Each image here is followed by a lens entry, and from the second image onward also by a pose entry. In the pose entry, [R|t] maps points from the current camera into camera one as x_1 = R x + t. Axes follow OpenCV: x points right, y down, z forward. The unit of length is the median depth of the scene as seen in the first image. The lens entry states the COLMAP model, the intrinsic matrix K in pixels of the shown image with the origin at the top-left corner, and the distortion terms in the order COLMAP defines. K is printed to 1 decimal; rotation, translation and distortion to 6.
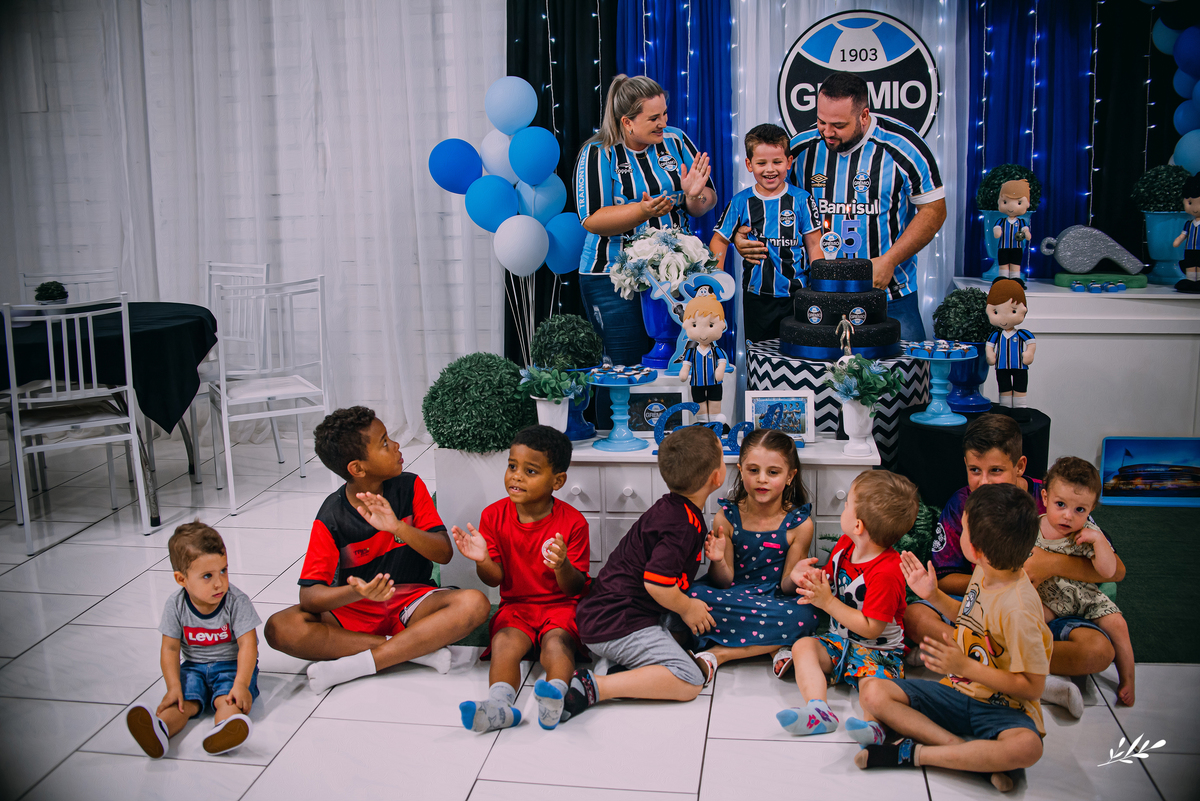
lens RADIAL K [[1210.9, 0, 596.1], [0, 1210.9, 407.5], [0, 0, 1]] dist [-0.178761, 0.146104]
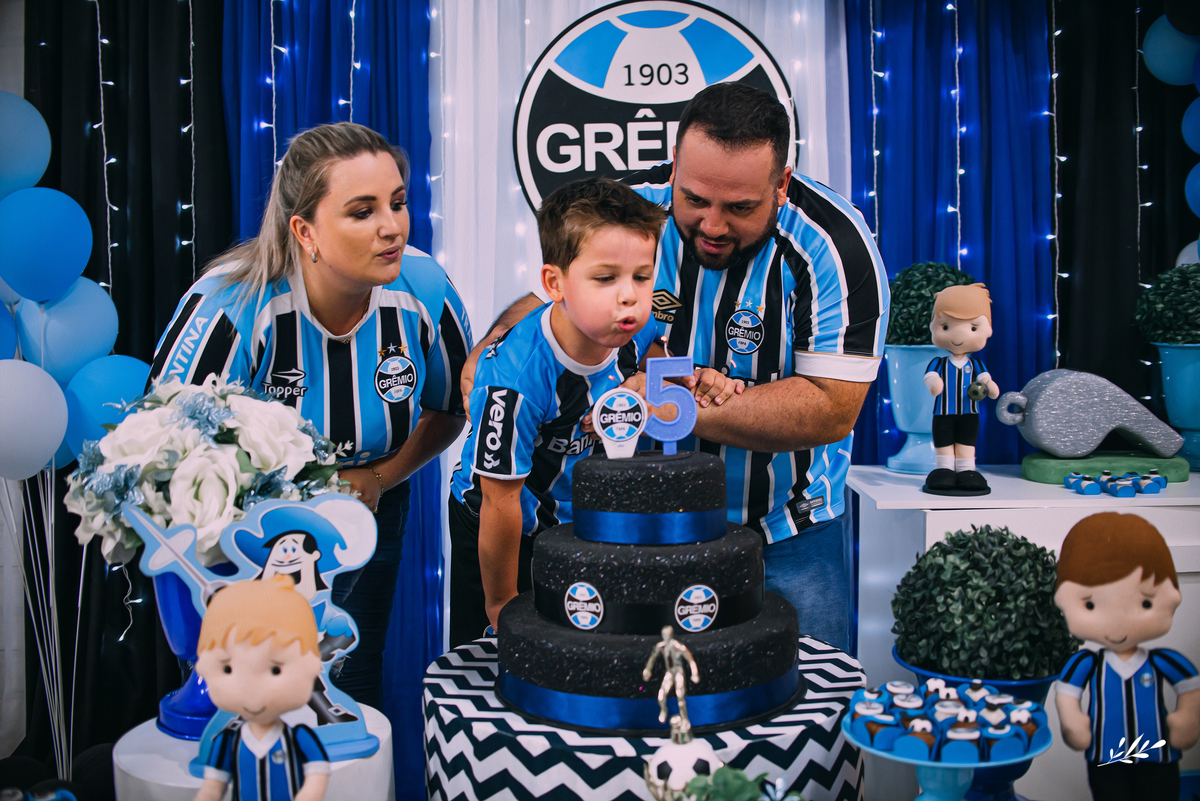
lens RADIAL K [[1218.7, 0, 600.0], [0, 1218.7, 400.5], [0, 0, 1]] dist [-0.188602, 0.162361]
pose [[0.982439, -0.004849, 0.186522, 0.102934], [0.030302, 0.990537, -0.133858, -0.079877], [-0.184108, 0.137159, 0.973289, 0.549570]]
